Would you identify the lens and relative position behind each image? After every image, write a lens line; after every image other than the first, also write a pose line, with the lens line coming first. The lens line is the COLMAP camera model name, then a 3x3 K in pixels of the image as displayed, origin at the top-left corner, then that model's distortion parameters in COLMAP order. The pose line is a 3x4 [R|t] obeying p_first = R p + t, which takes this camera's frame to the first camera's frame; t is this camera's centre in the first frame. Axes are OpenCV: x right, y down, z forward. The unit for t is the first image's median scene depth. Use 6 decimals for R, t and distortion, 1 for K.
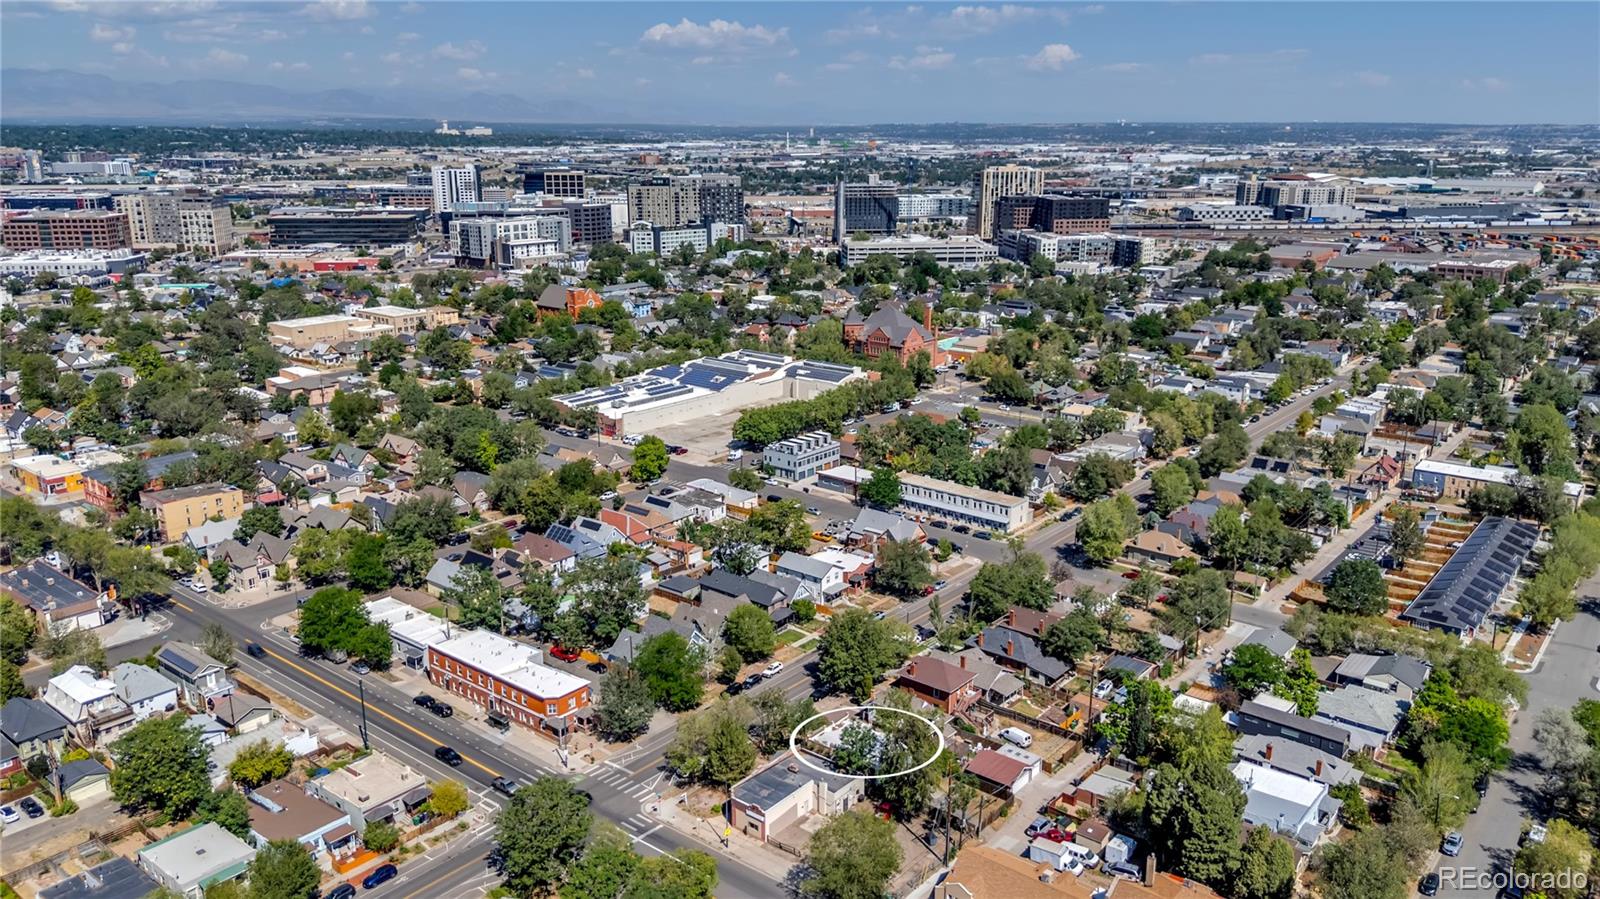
lens RADIAL K [[1140.2, 0, 797.6], [0, 1140.2, 447.7], [0, 0, 1]] dist [0.012715, -0.000034]
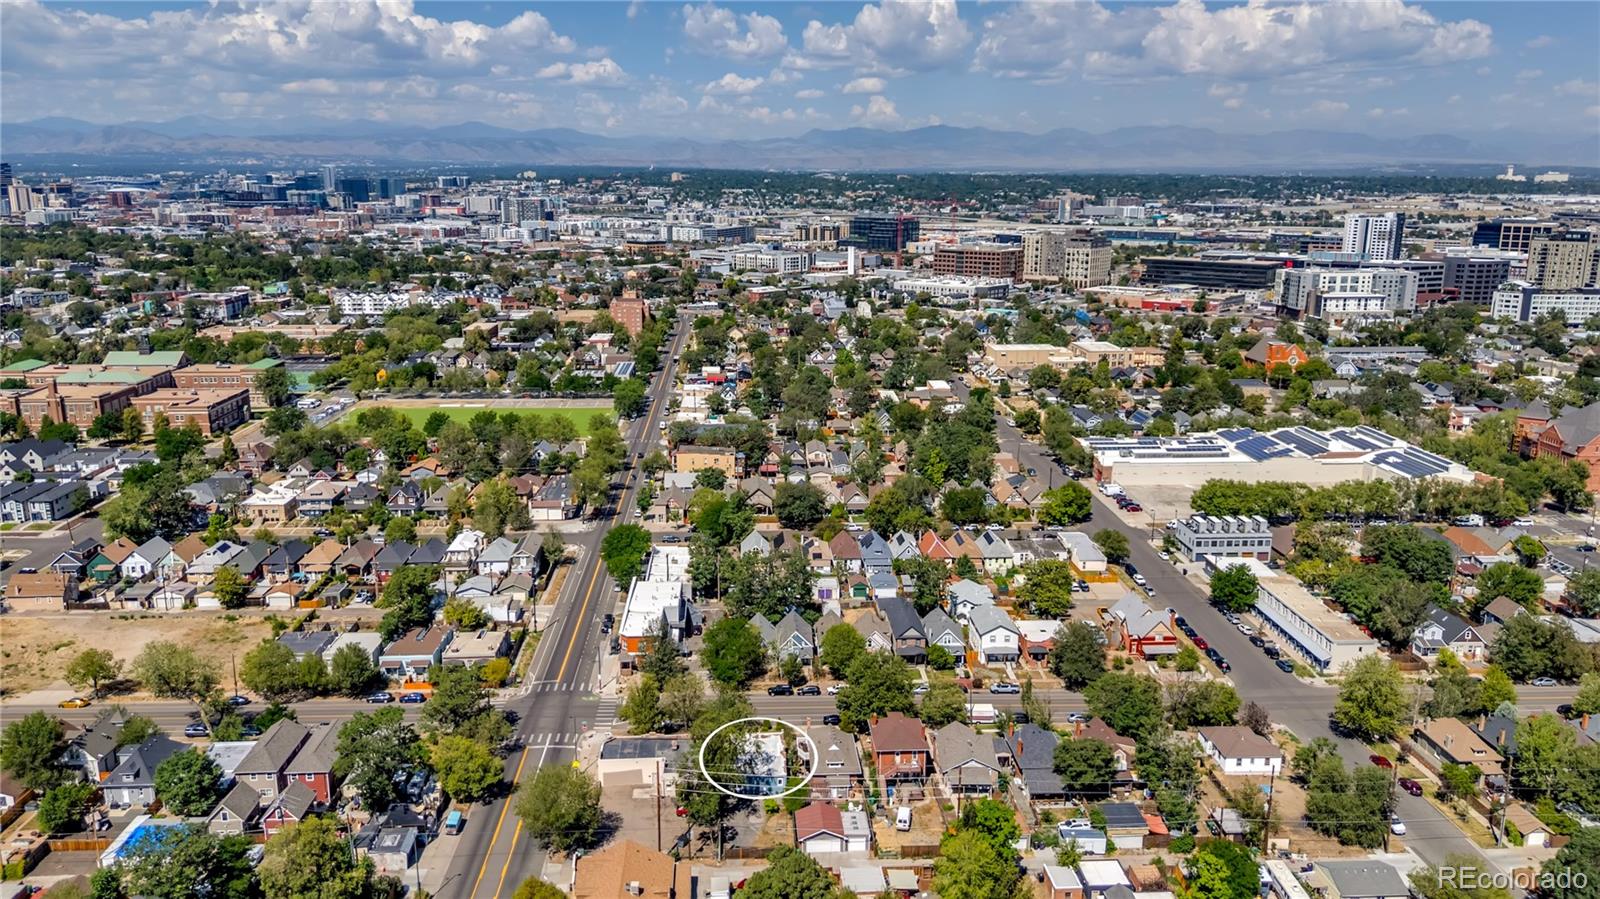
lens RADIAL K [[1140.2, 0, 803.9], [0, 1140.2, 452.1], [0, 0, 1]] dist [0.012715, -0.000034]
pose [[0.676548, 0.169557, -0.716613, 0.147332], [-0.194691, 0.979690, 0.047997, -0.013454], [0.710196, 0.107046, 0.695818, 0.051775]]
